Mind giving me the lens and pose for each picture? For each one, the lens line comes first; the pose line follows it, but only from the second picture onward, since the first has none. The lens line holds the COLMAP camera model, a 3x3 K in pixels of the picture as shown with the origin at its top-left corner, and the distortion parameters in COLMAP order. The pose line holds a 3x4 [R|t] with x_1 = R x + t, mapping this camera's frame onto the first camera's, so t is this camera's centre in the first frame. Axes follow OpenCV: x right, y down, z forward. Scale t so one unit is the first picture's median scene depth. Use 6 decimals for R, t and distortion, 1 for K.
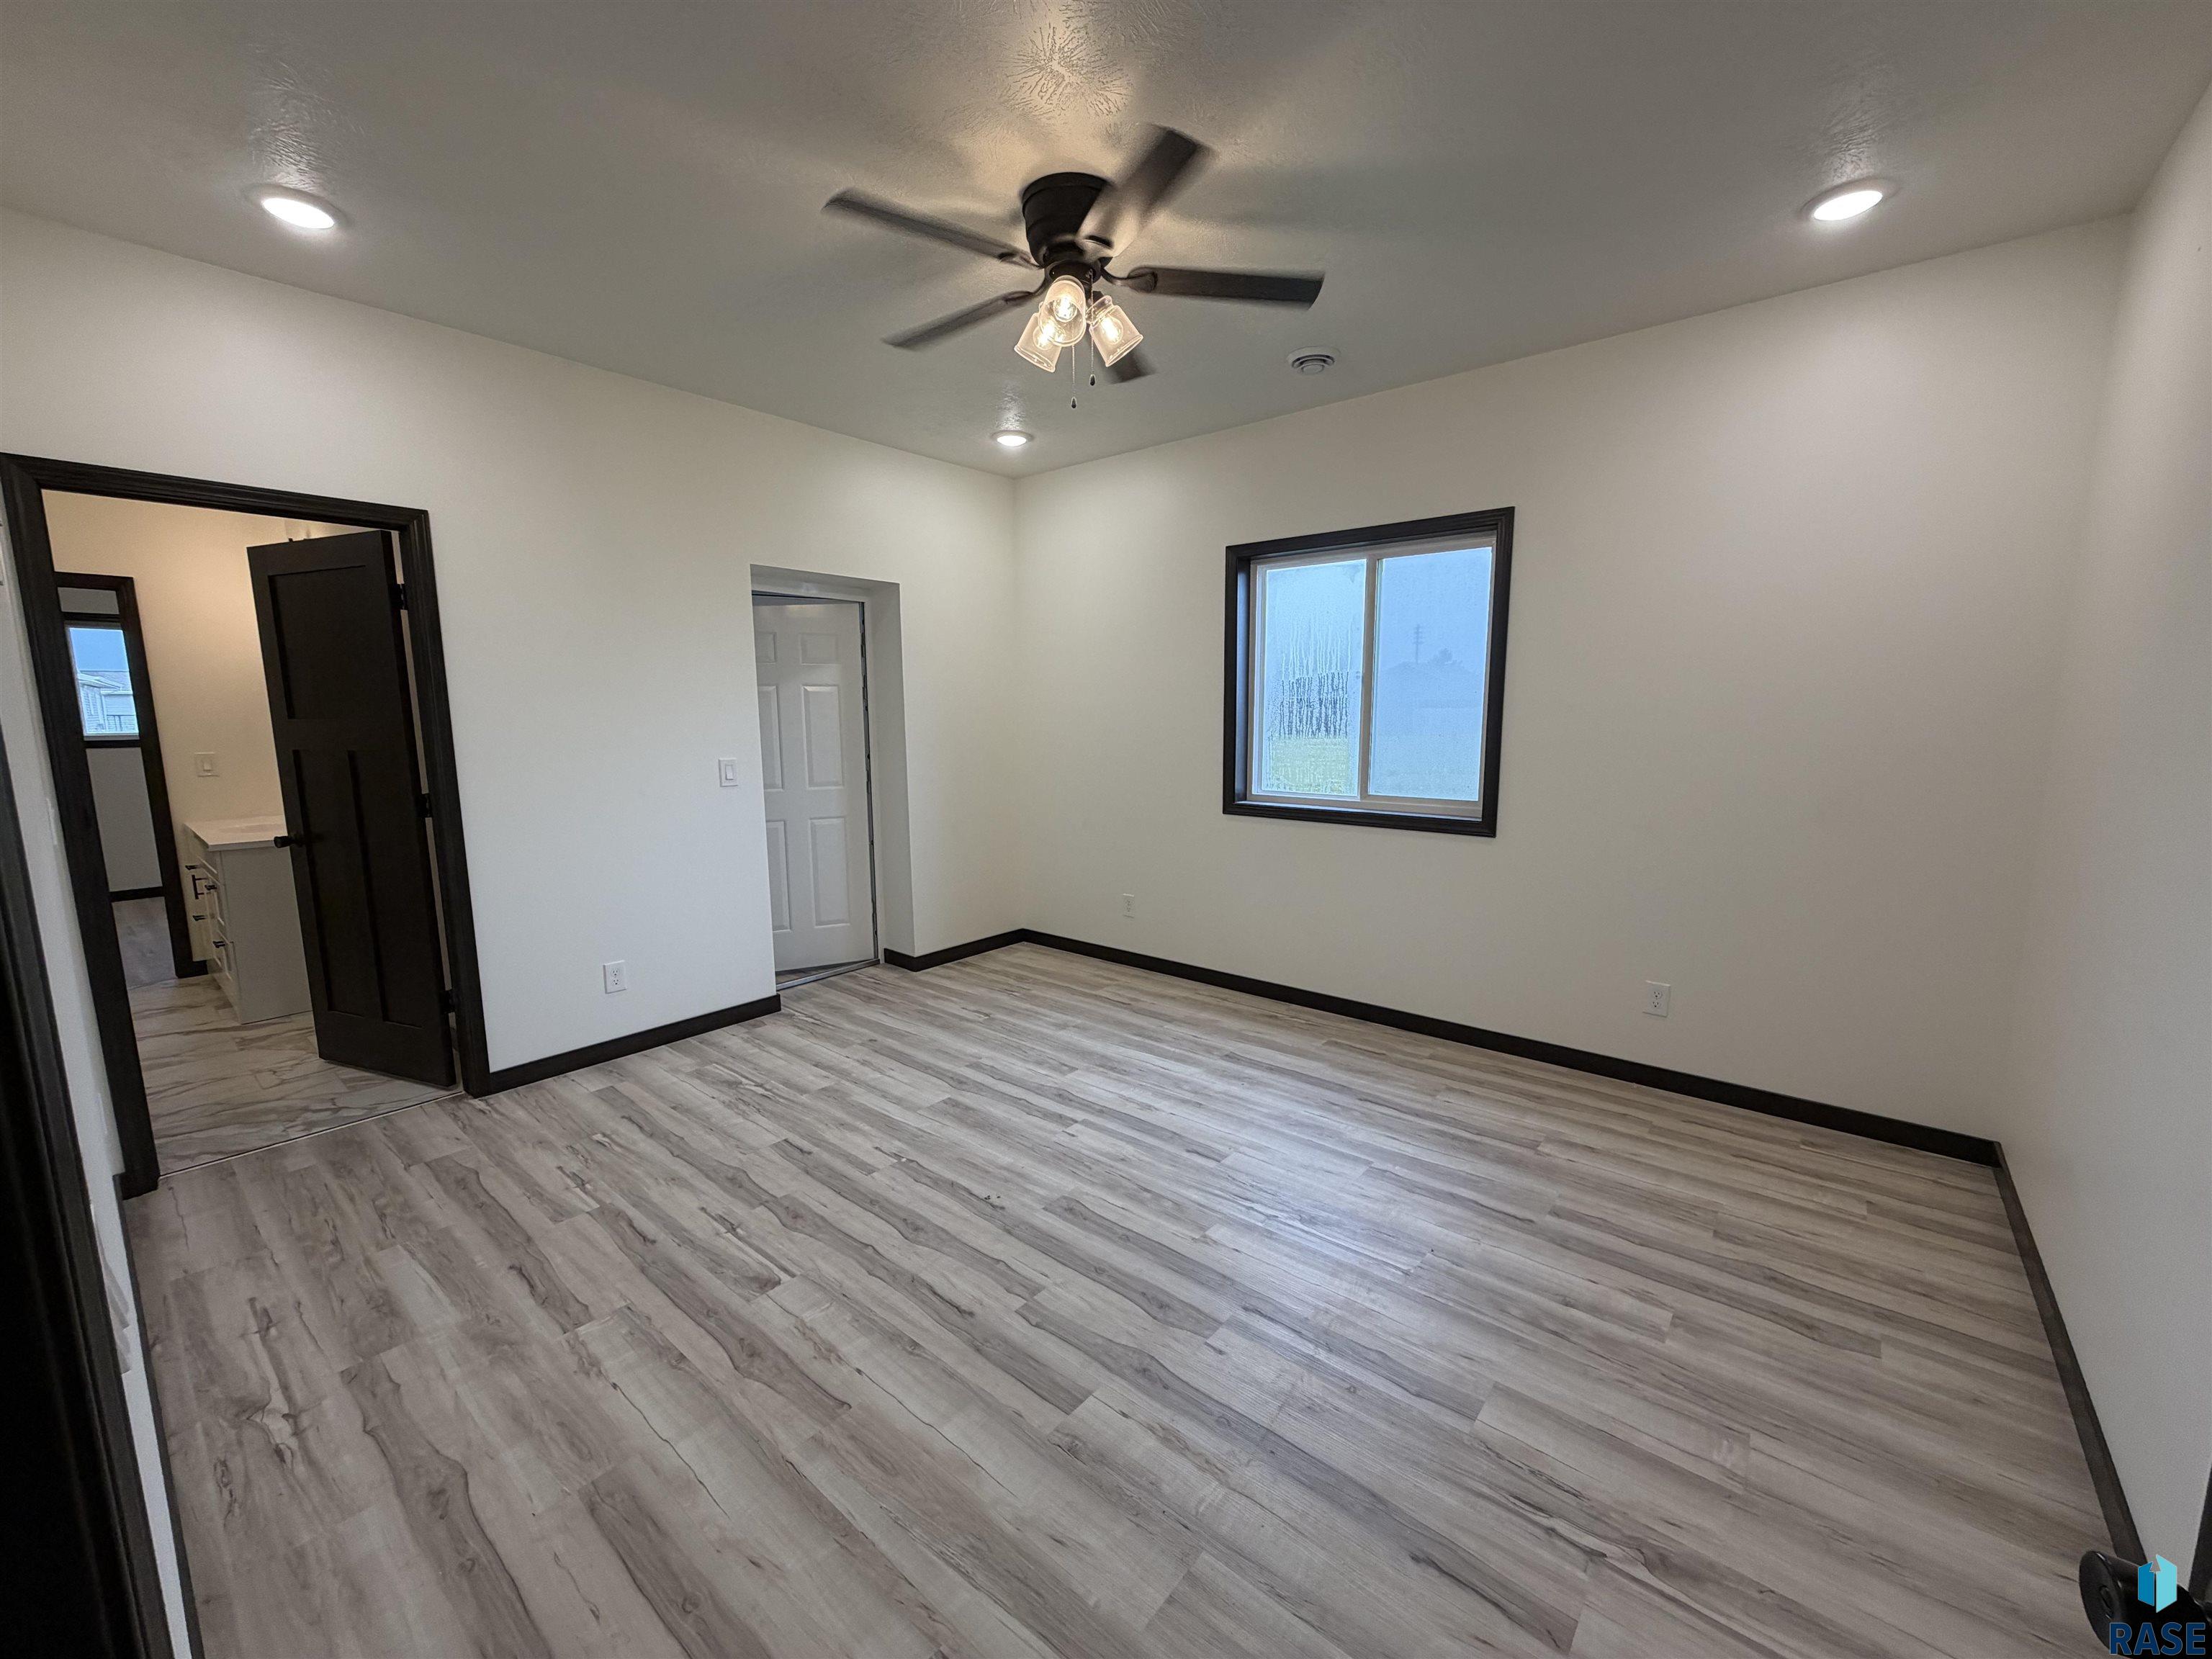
lens RADIAL K [[879.8, 0, 1105.5], [0, 879.8, 837.7], [0, 0, 1]] dist [0.001989, -0.000380]
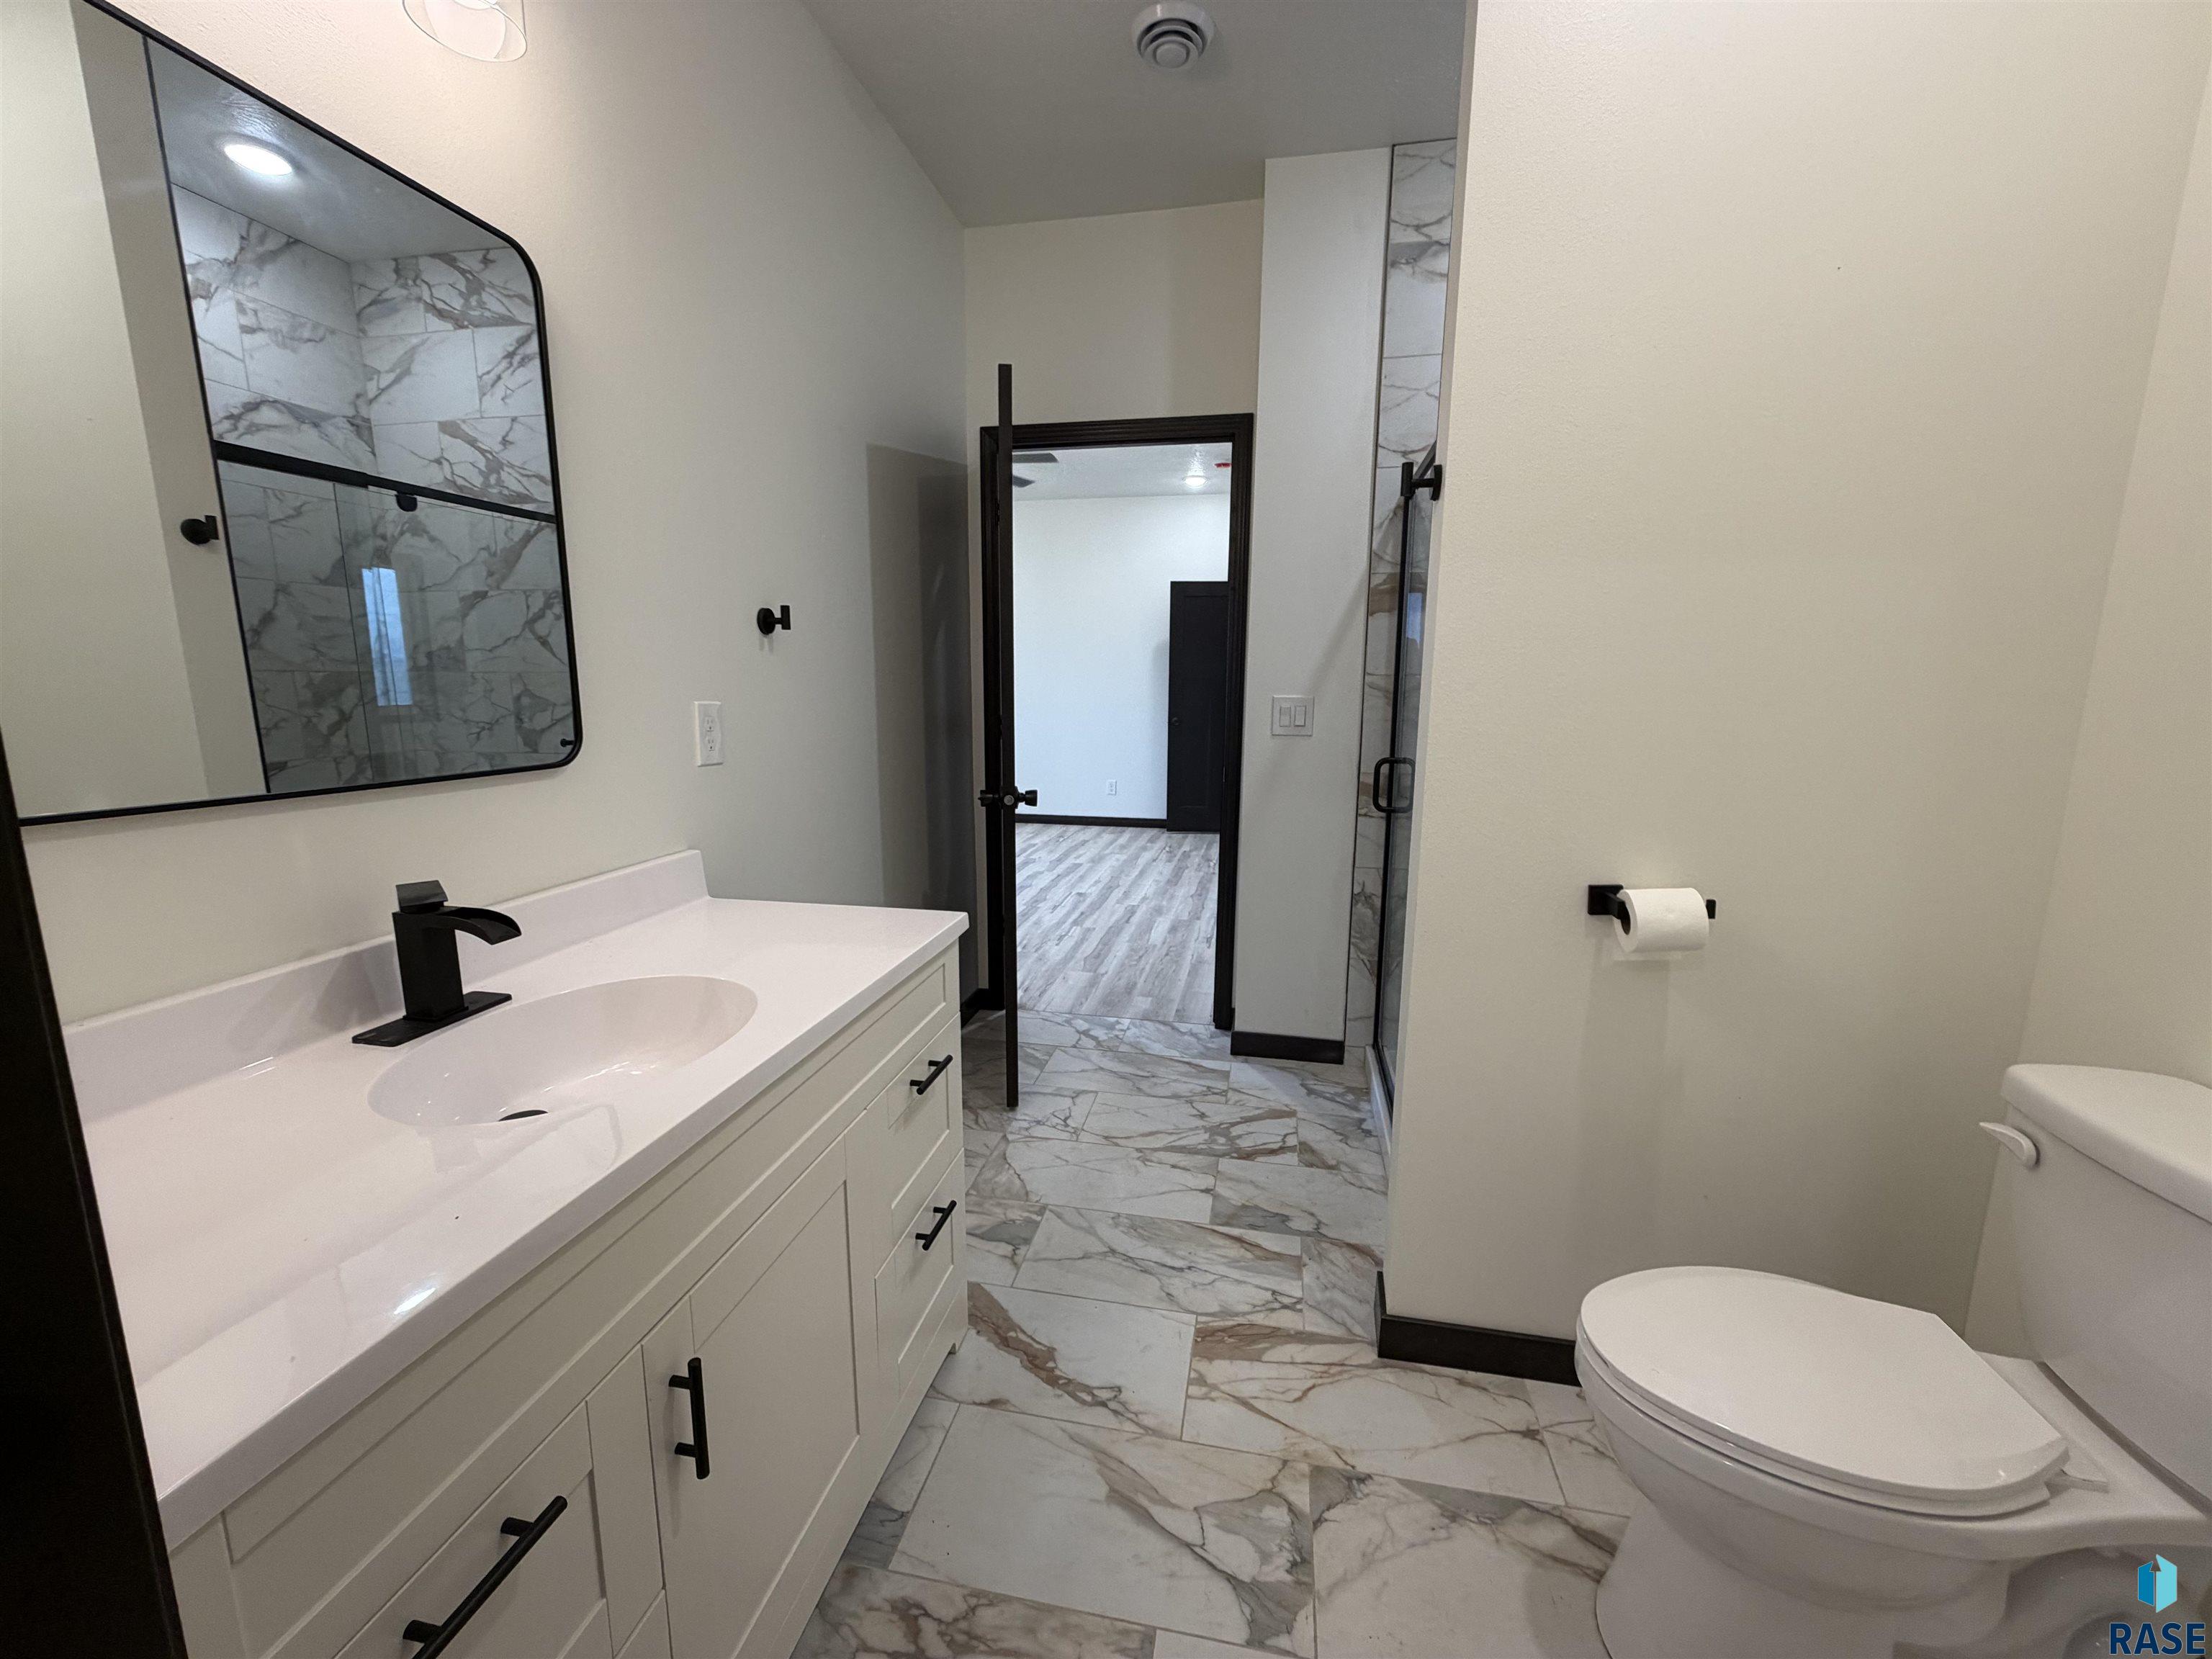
lens RADIAL K [[879.8, 0, 1101.3], [0, 879.8, 834.3], [0, 0, 1]] dist [0.001989, -0.000380]
pose [[-0.477627, -0.148517, 0.865918, -2.010817], [0.121026, 0.965089, 0.232282, -0.158795], [-0.870187, 0.215743, -0.442979, 1.619205]]
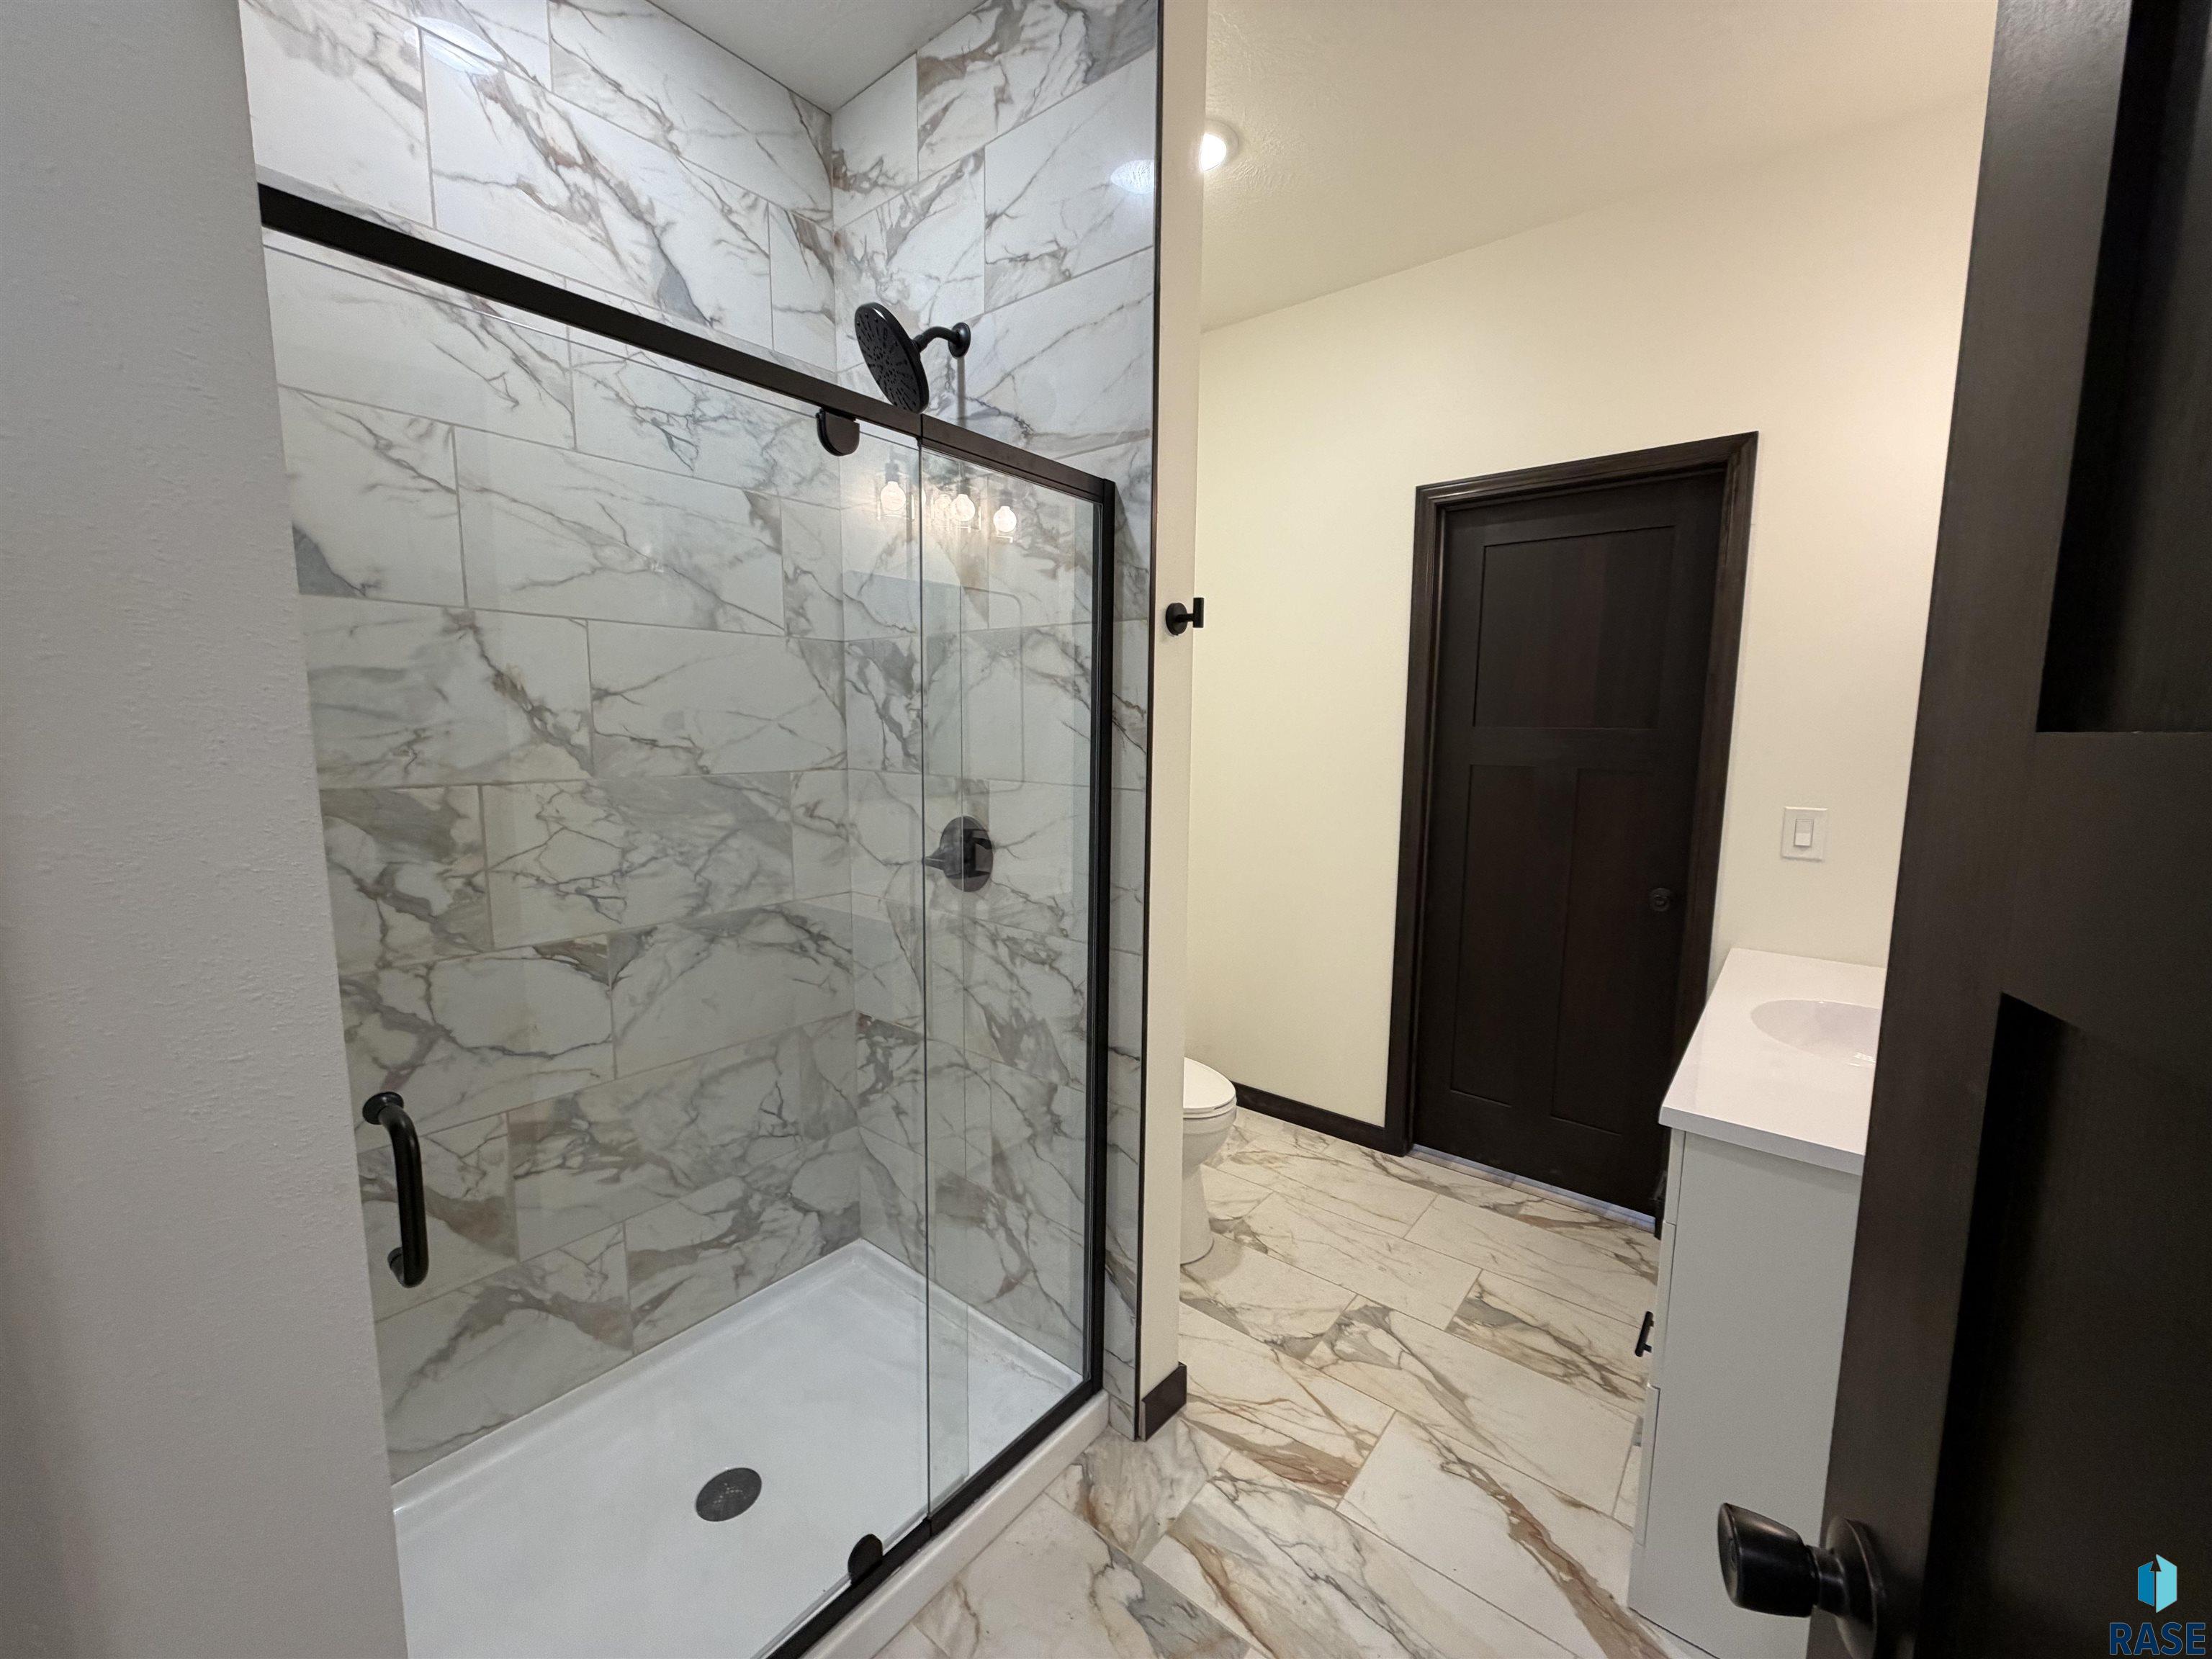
lens RADIAL K [[879.8, 0, 1104.3], [0, 879.8, 826.2], [0, 0, 1]] dist [0.001989, -0.000380]
pose [[0.020209, 0.125853, -0.991843, -1.026888], [-0.148625, 0.981401, 0.121500, -0.146489], [0.988687, 0.144957, 0.038538, 1.112392]]
